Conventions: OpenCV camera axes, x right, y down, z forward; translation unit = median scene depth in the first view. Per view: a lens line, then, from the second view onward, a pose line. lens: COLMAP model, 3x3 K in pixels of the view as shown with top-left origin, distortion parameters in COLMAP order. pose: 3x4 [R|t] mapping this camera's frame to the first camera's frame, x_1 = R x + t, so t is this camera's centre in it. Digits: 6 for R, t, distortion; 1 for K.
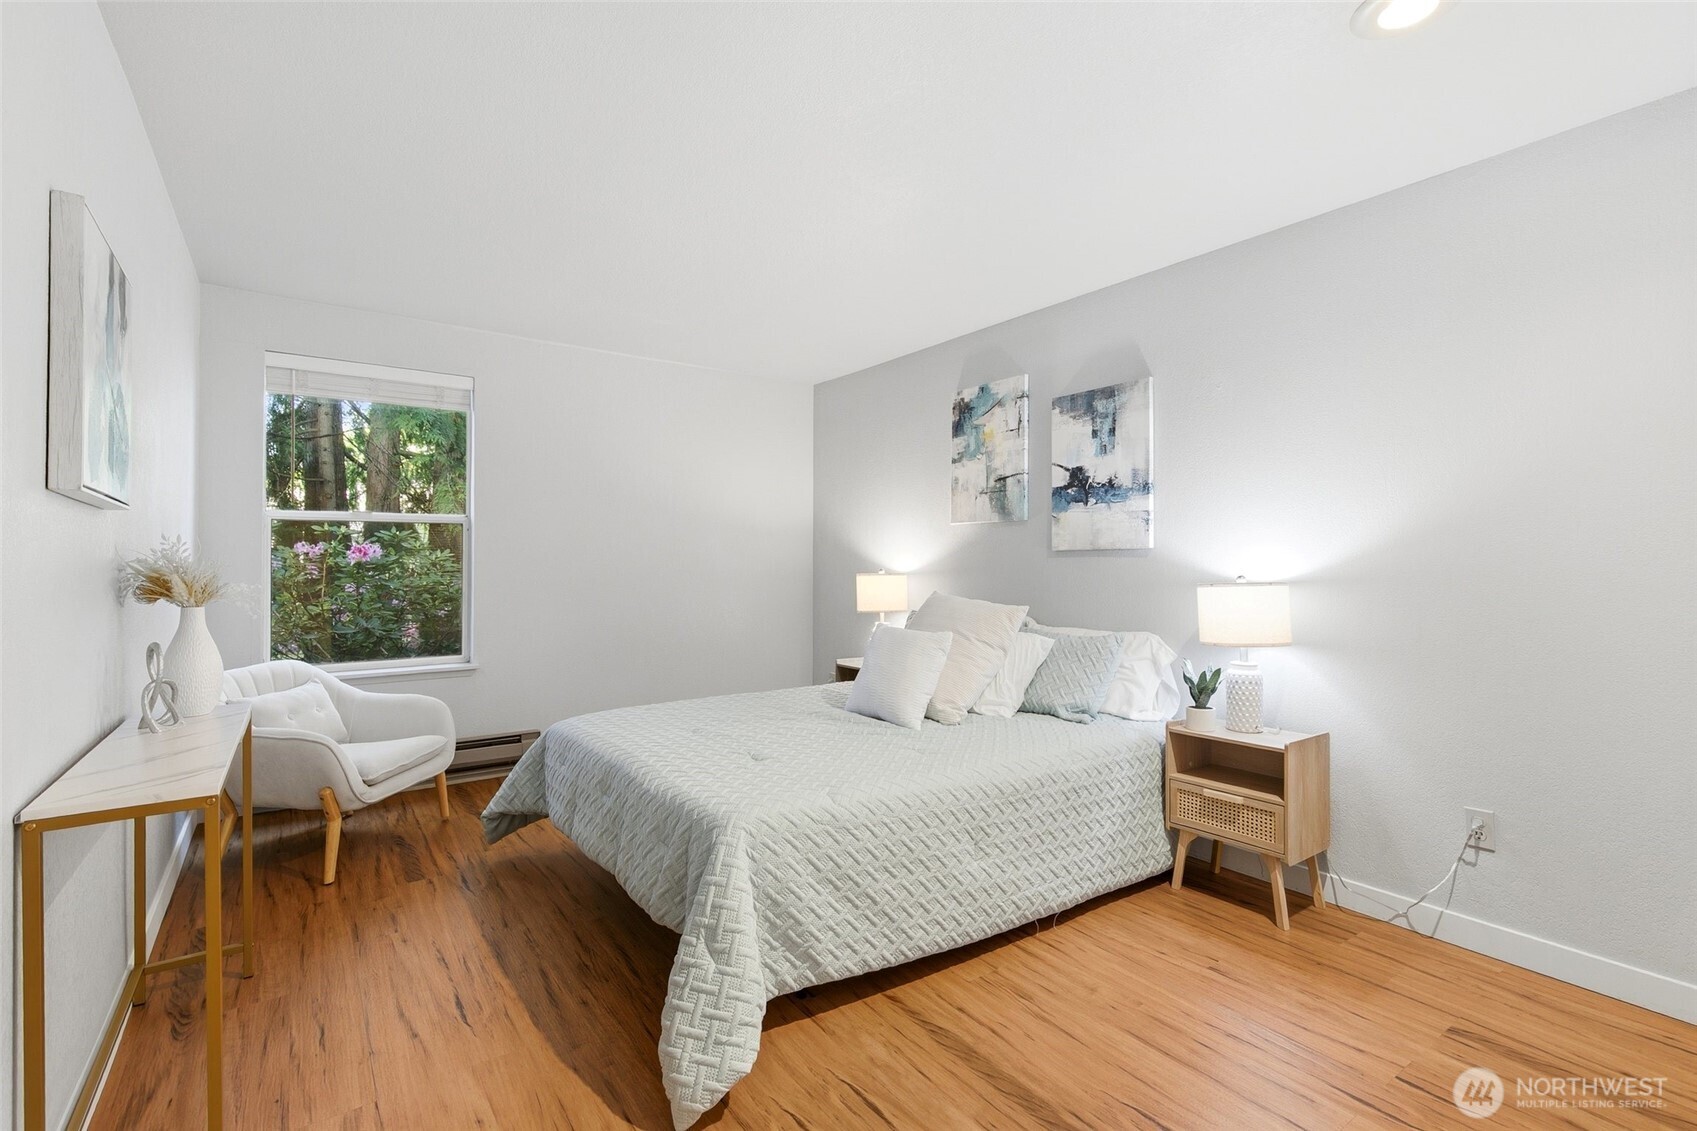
lens RADIAL K [[764.7, 0, 845.0], [0, 764.7, 569.2], [0, 0, 1]] dist [0.002296, -0.000066]
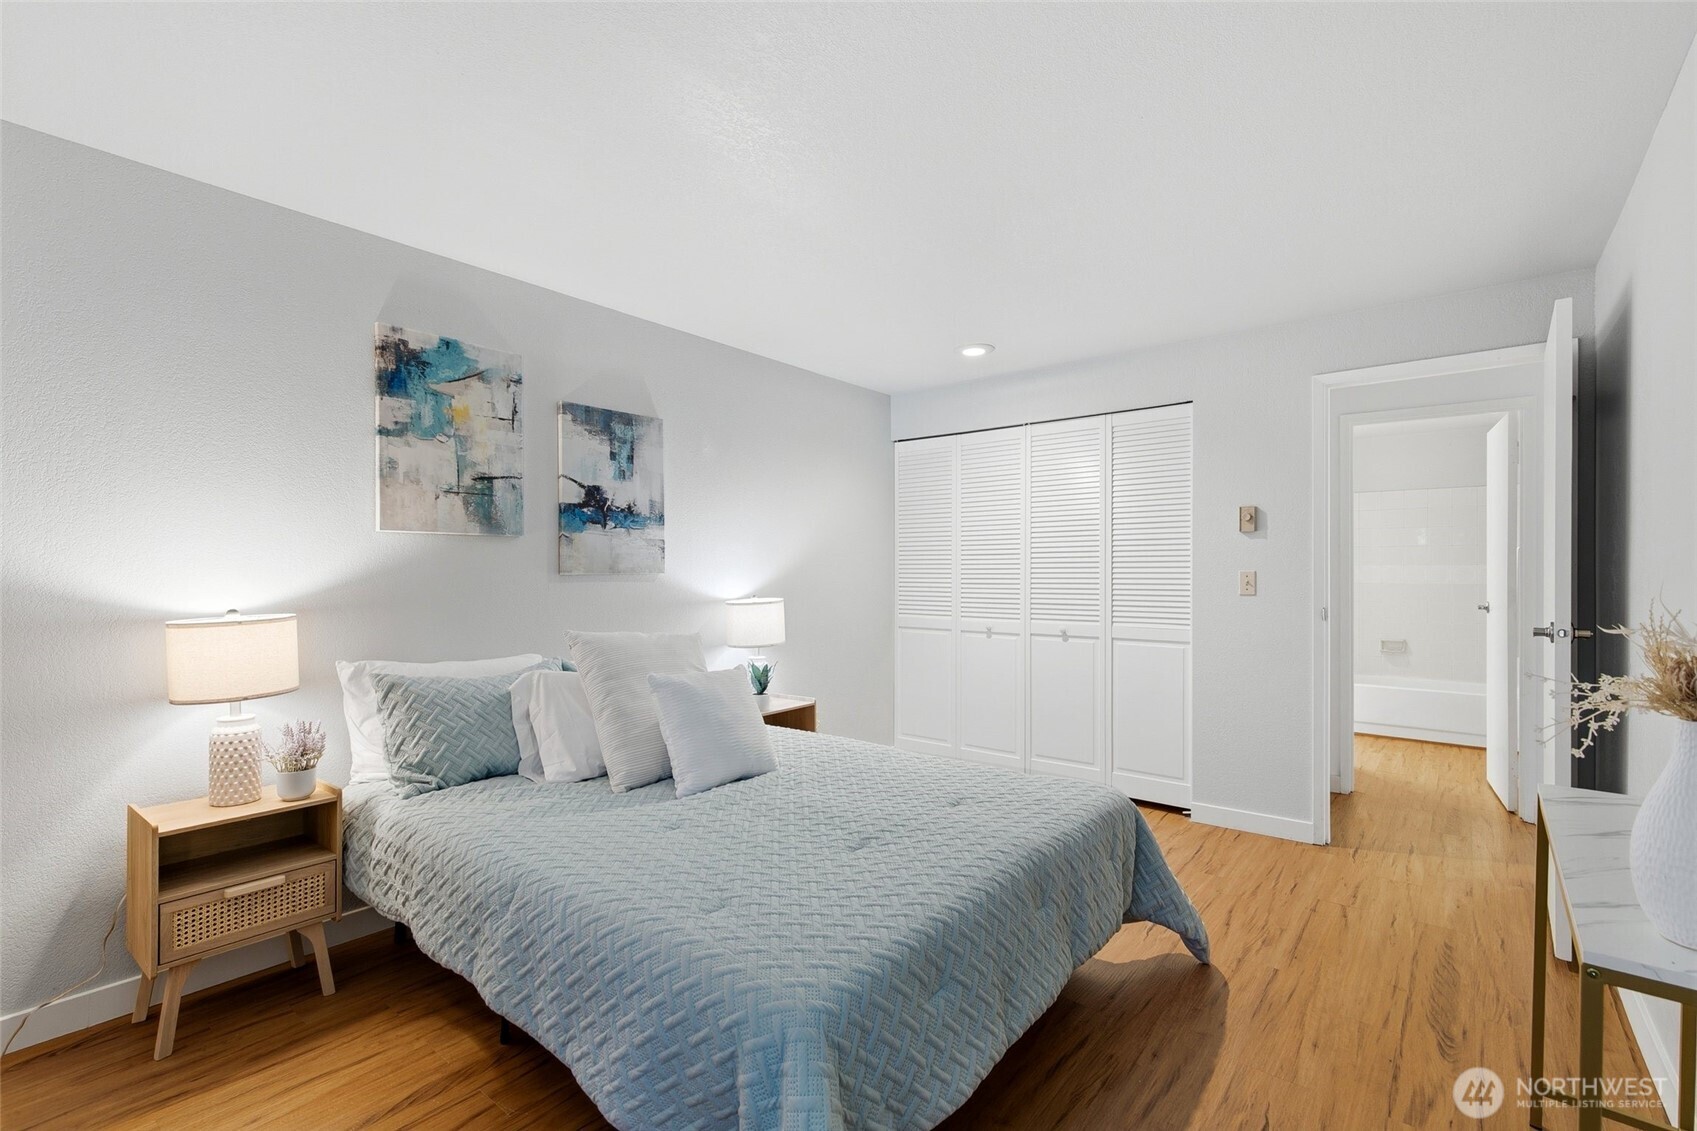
lens RADIAL K [[764.7, 0, 845.0], [0, 764.7, 569.2], [0, 0, 1]] dist [0.002296, -0.000066]
pose [[-0.264420, -0.000302, 0.964408, -0.677386], [0.003660, 0.999992, 0.001317, -0.031850], [-0.964401, 0.003878, -0.264417, 0.949076]]
